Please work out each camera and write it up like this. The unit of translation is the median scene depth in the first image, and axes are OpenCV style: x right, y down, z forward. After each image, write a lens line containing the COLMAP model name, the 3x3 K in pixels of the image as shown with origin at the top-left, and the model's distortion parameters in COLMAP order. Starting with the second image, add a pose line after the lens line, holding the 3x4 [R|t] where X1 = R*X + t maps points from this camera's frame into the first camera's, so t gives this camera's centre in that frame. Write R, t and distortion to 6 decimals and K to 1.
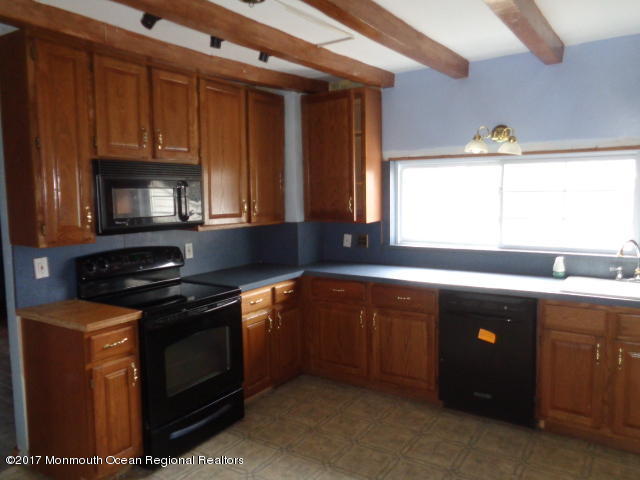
lens RADIAL K [[481.3, 0, 319.7], [0, 481.3, 241.7], [0, 0, 1]] dist [0.006988, -0.005107]
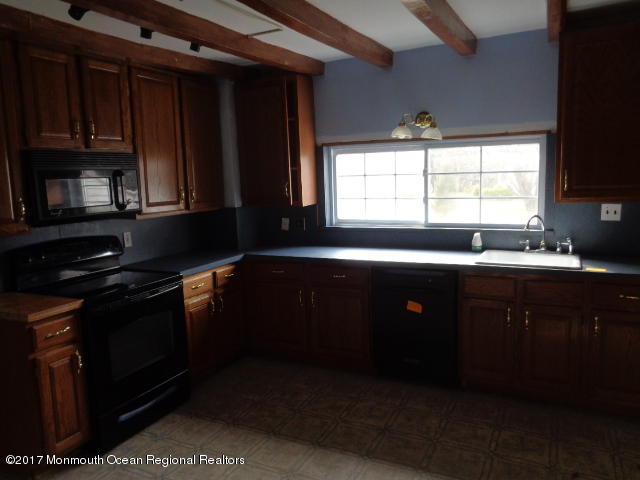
lens RADIAL K [[481.3, 0, 319.7], [0, 481.3, 241.7], [0, 0, 1]] dist [0.006988, -0.005107]
pose [[0.992123, -0.037041, 0.119663, 0.007873], [0.032777, 0.998763, 0.037403, -0.000664], [-0.120900, -0.033186, 0.992110, -0.055437]]
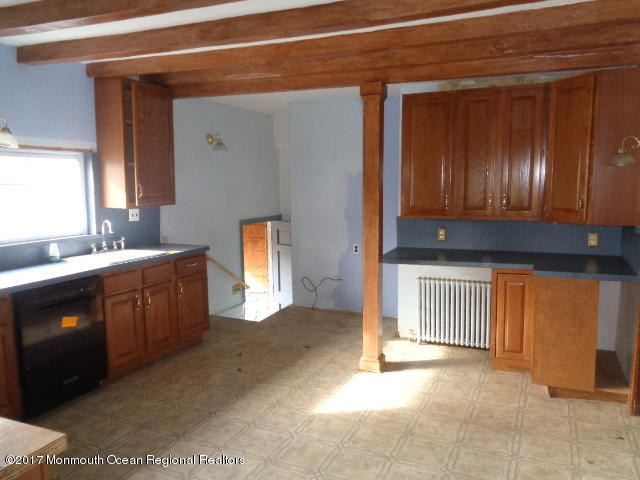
lens RADIAL K [[481.3, 0, 319.7], [0, 481.3, 241.7], [0, 0, 1]] dist [0.006988, -0.005107]
pose [[-0.145424, -0.110289, 0.983203, -0.744791], [0.114268, 0.985245, 0.127419, -0.047238], [-0.982749, 0.130878, -0.130676, 0.581932]]
